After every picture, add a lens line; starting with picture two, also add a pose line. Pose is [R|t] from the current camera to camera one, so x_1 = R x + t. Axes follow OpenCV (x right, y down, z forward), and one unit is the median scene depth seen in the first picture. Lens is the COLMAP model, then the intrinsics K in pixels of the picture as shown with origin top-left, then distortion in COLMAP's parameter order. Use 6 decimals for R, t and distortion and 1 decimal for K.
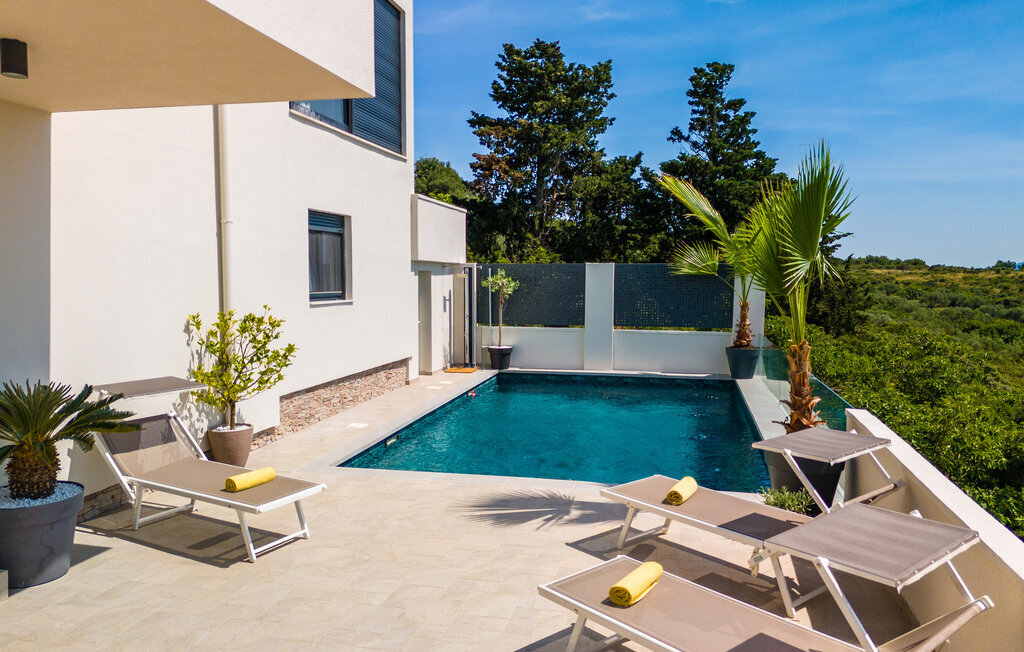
lens RADIAL K [[753.3, 0, 511.4], [0, 753.3, 319.1], [0, 0, 1]] dist [0.062775, -0.059952]
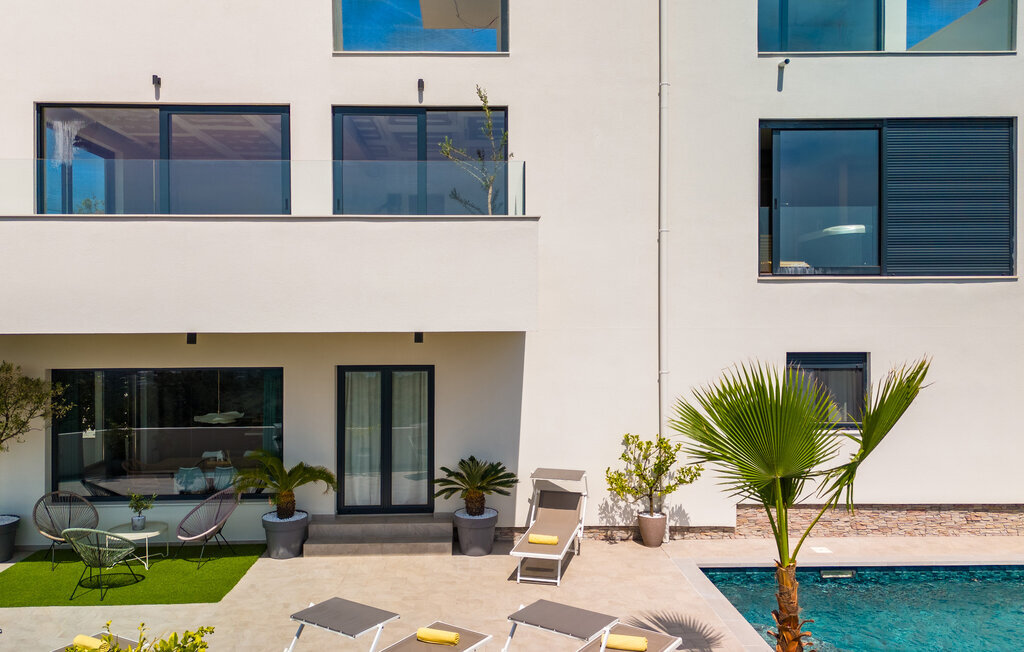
lens RADIAL K [[753.3, 0, 511.4], [0, 753.3, 319.1], [0, 0, 1]] dist [0.062775, -0.059952]
pose [[0.248101, -0.005482, -0.968719, 0.479977], [-0.057585, 0.998132, -0.020397, -0.091683], [0.967021, 0.060844, 0.247322, 0.172569]]
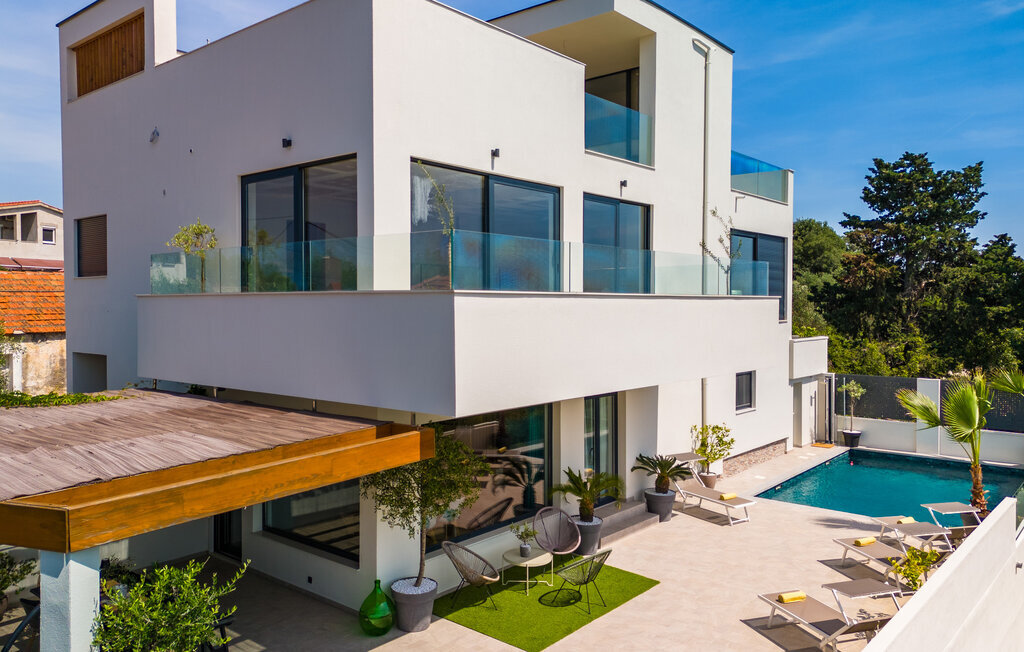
lens RADIAL K [[753.3, 0, 511.4], [0, 753.3, 319.1], [0, 0, 1]] dist [0.062775, -0.059952]
pose [[0.888197, 0.007273, -0.459405, 0.078383], [-0.027916, 0.998882, -0.038159, -0.110011], [0.458614, 0.046718, 0.887407, -0.662984]]
